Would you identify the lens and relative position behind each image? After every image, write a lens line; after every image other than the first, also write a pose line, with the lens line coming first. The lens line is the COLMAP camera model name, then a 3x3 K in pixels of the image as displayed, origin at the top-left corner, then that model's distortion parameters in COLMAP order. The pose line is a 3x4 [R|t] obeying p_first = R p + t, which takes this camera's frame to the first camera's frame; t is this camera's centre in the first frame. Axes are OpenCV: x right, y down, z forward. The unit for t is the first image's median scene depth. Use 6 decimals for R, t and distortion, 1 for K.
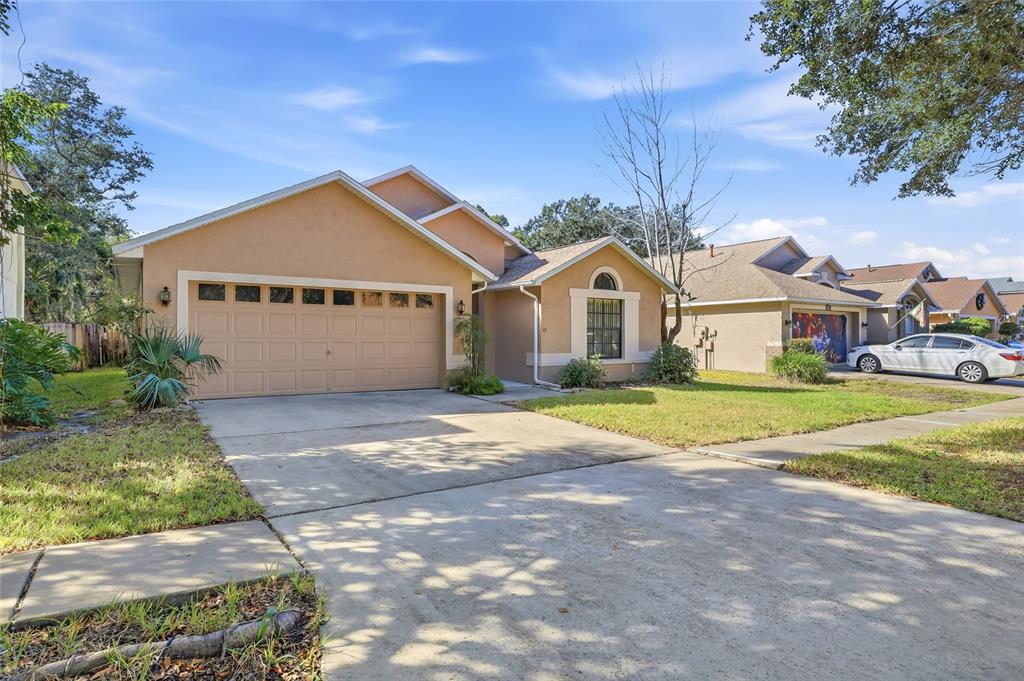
lens RADIAL K [[502.2, 0, 512.0], [0, 502.2, 340.5], [0, 0, 1]] dist [-0.002860, 0.000301]
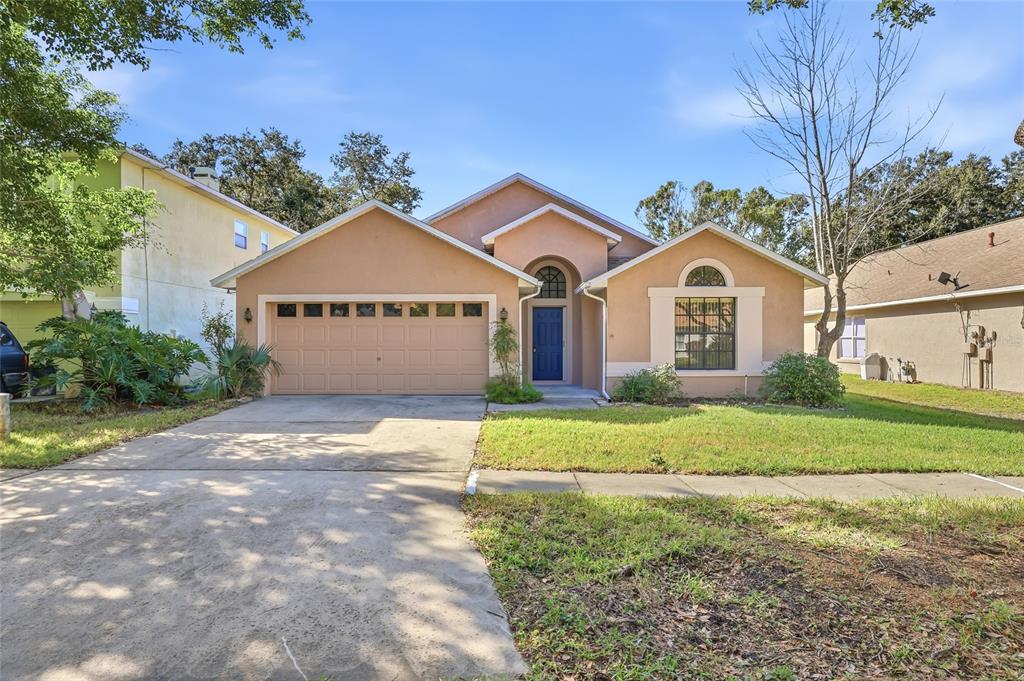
lens RADIAL K [[538.4, 0, 512.0], [0, 538.4, 340.5], [0, 0, 1]] dist [-0.001763, -0.000370]
pose [[0.857604, -0.005935, -0.514277, 0.410301], [0.001086, 0.999952, -0.009728, -0.004303], [0.514310, 0.007784, 0.857569, 0.086819]]
